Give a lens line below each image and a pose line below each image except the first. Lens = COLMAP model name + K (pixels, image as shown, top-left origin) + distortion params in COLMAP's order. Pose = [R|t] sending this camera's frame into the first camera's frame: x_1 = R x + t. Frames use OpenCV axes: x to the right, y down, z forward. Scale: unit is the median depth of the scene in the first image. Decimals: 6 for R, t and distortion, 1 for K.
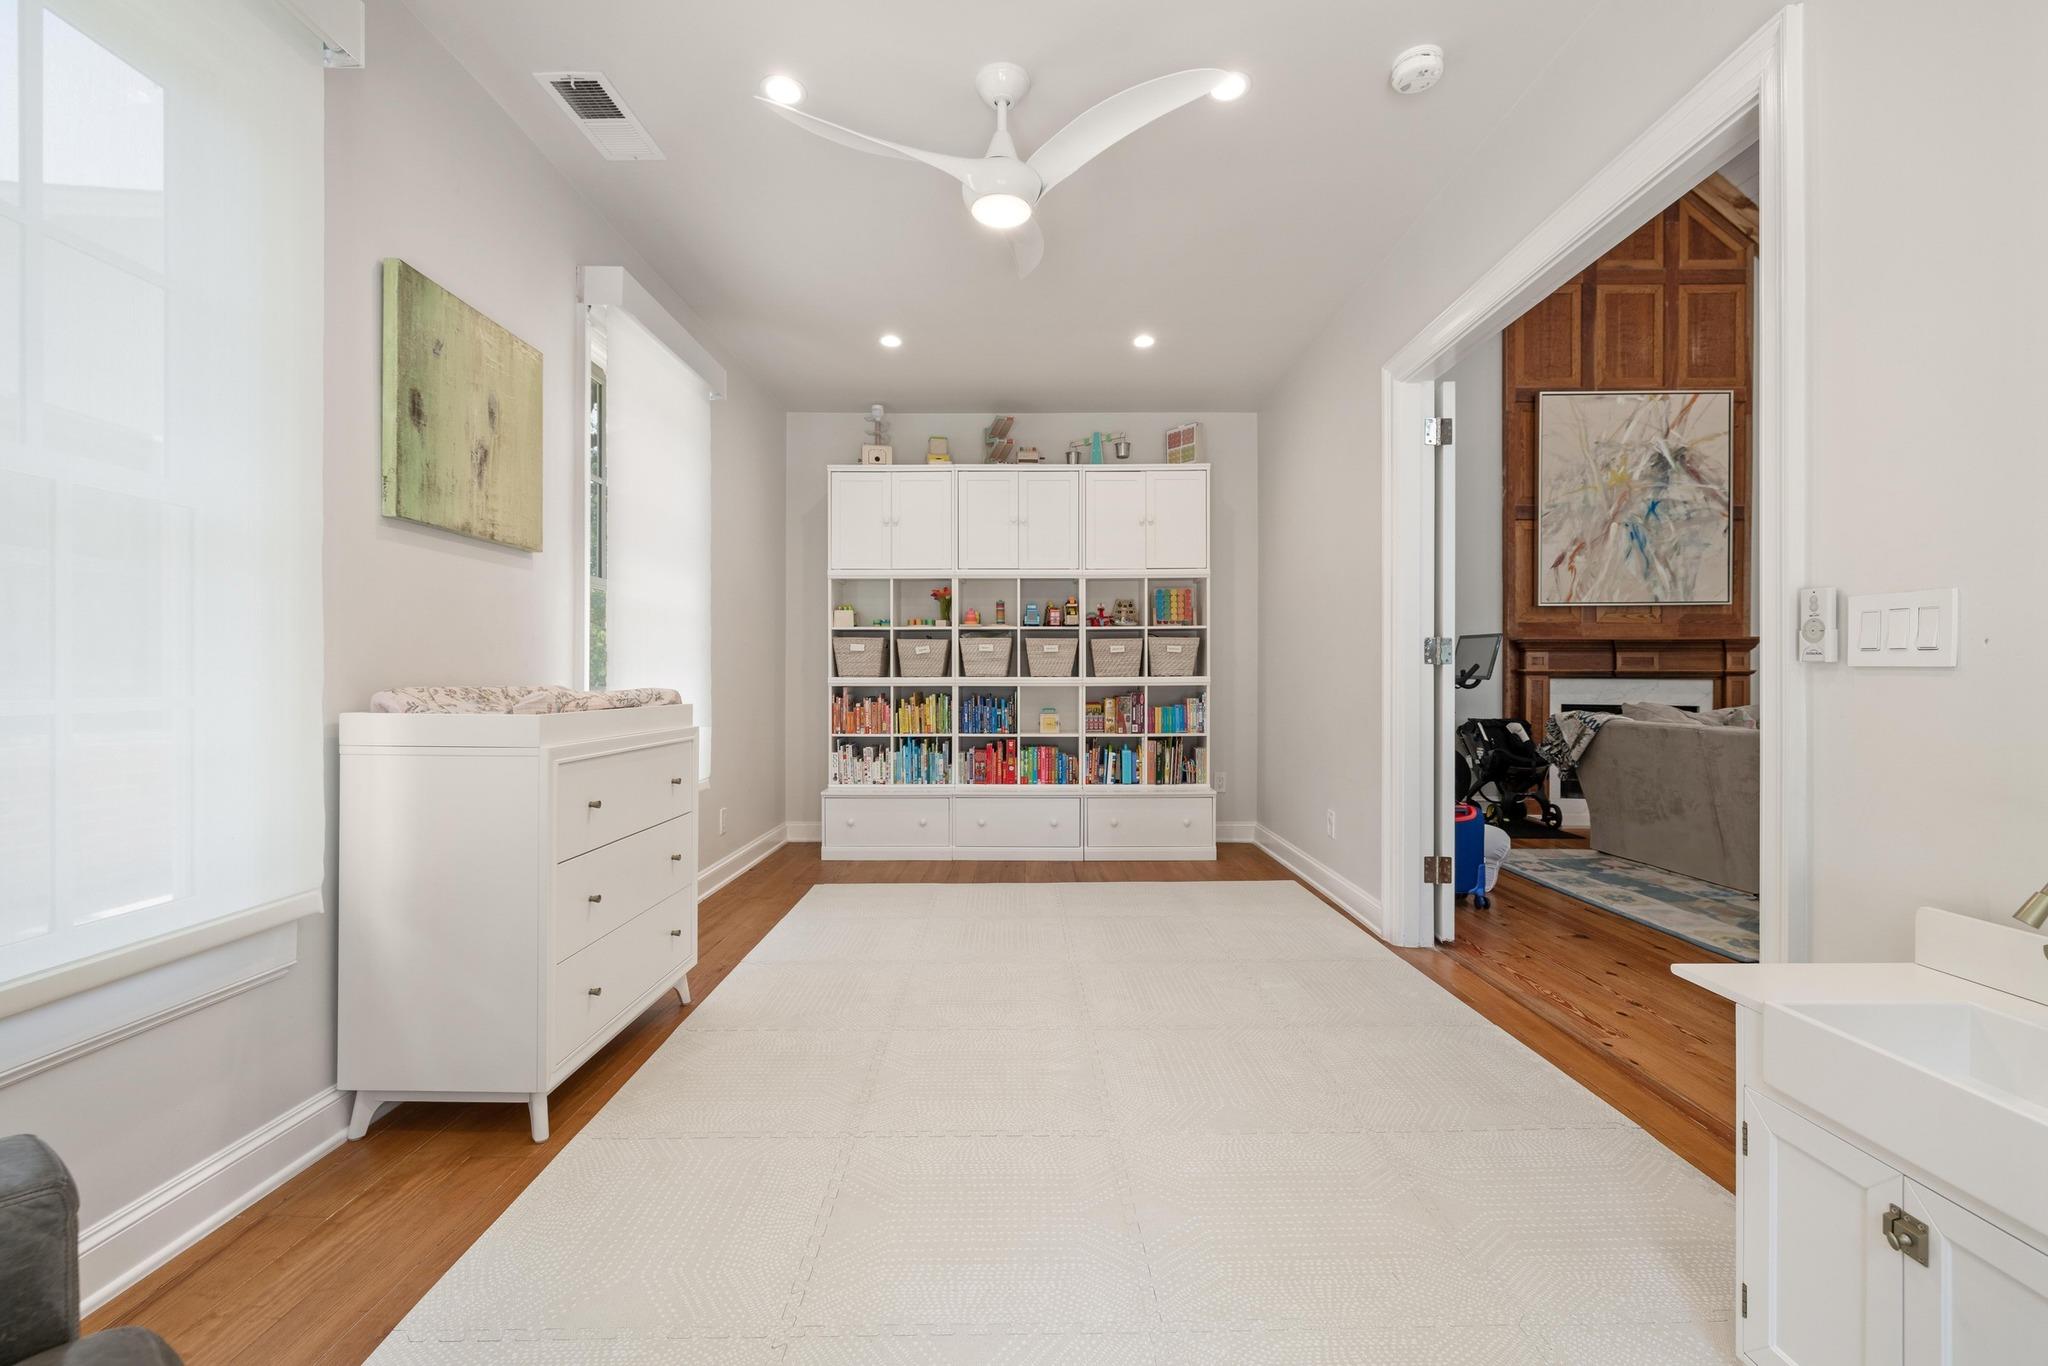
lens RADIAL K [[862.7, 0, 1024.5], [0, 862.7, 681.5], [0, 0, 1]] dist [0.000133, -0.000200]
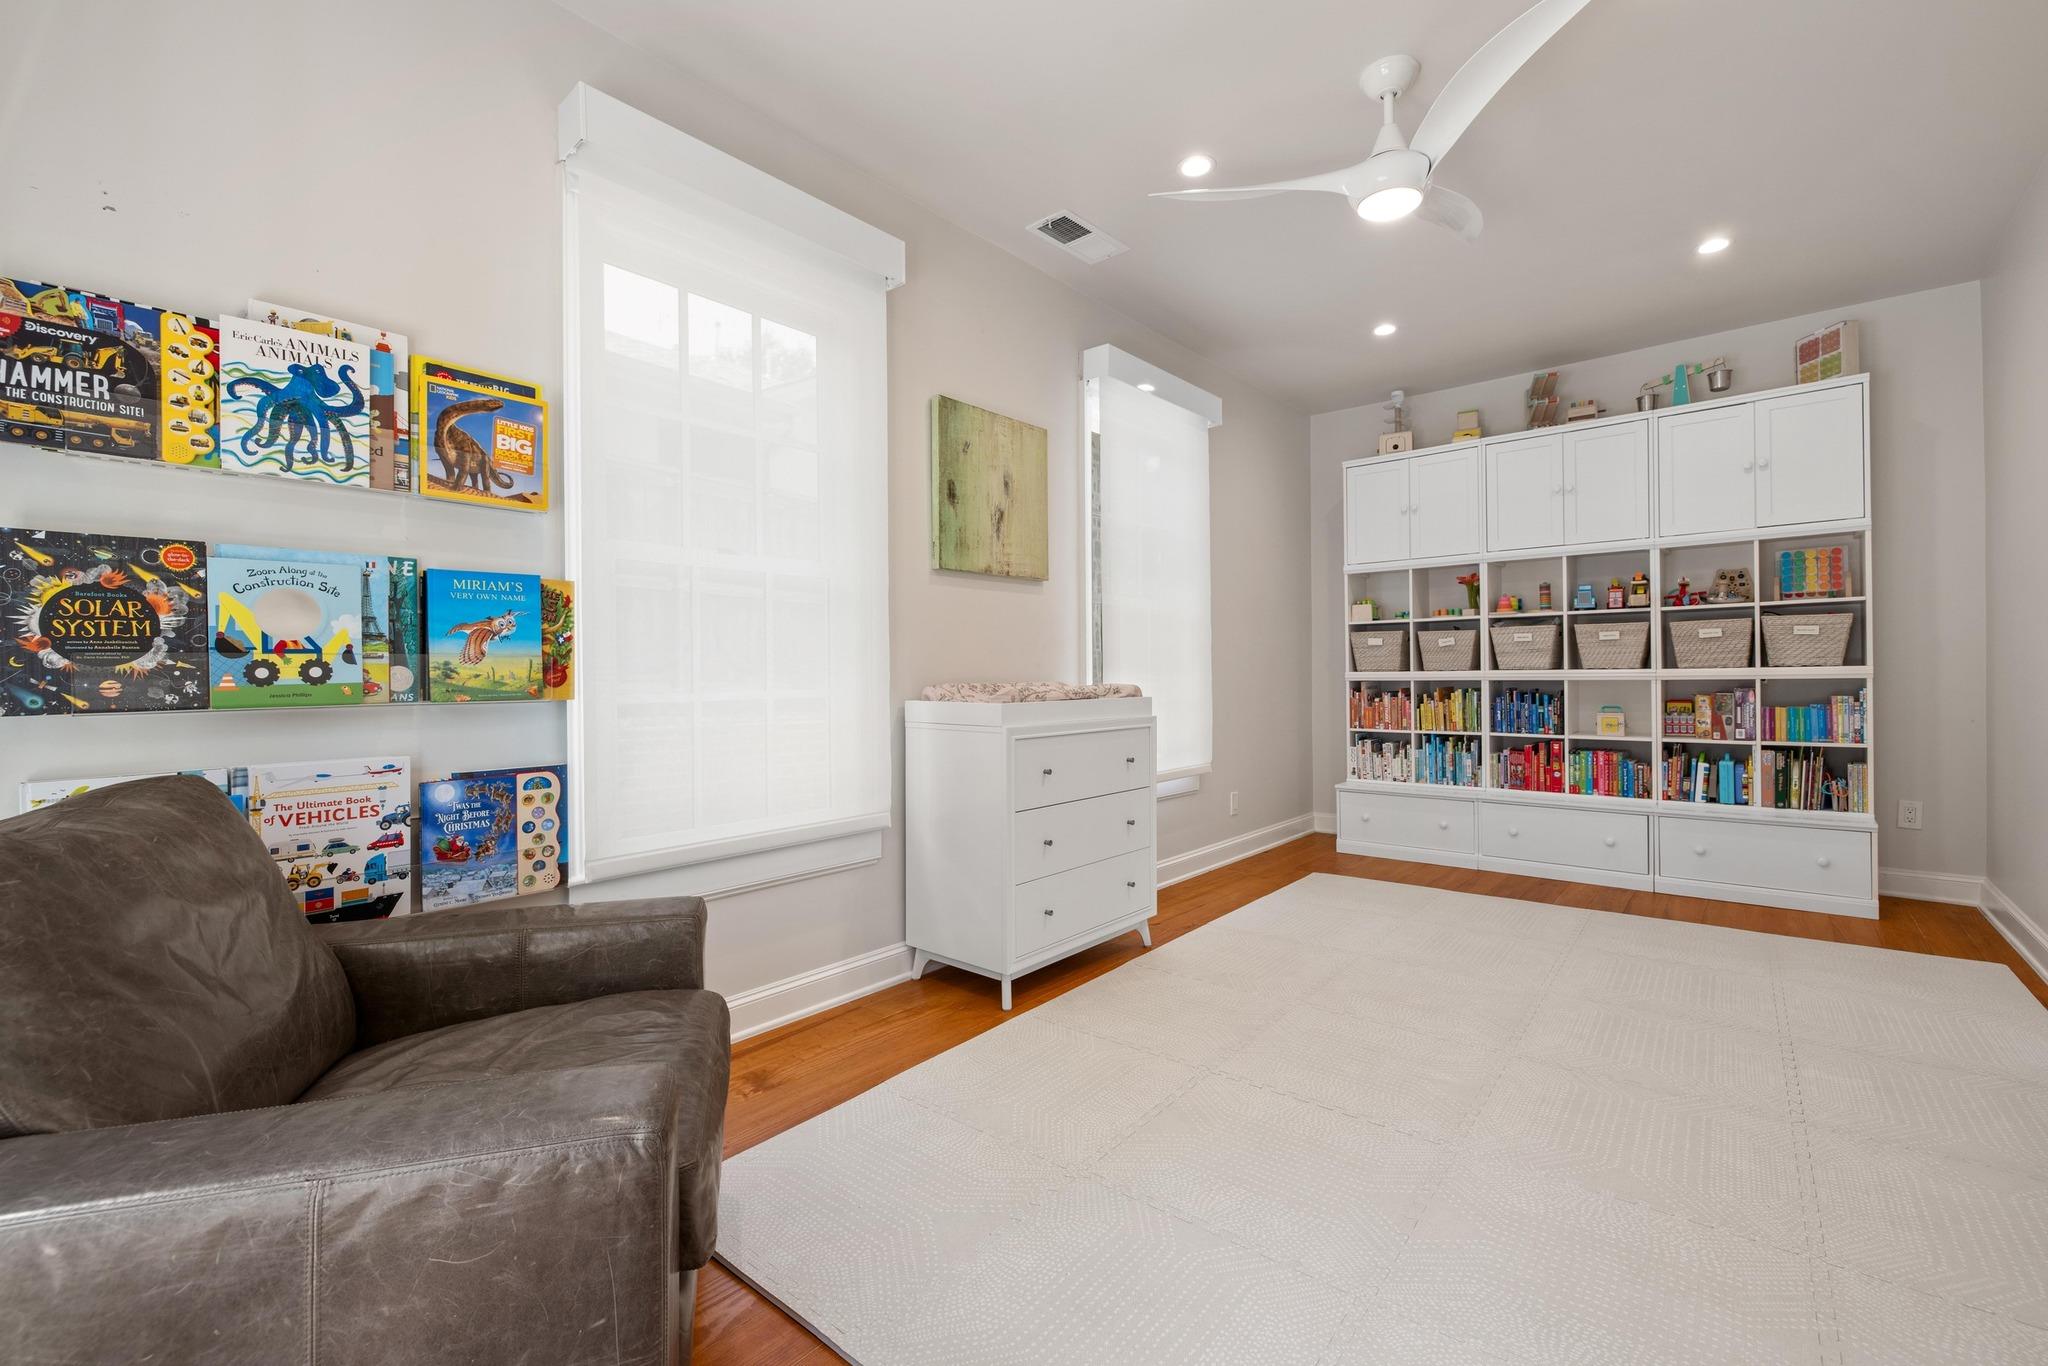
lens RADIAL K [[862.7, 0, 1018.8], [0, 862.7, 676.3], [0, 0, 1]] dist [0.000133, -0.000200]
pose [[0.764300, -0.006373, -0.644829, 0.140606], [0.007093, 0.999974, -0.001475, -0.001138], [0.644821, -0.003447, 0.764326, -0.019222]]
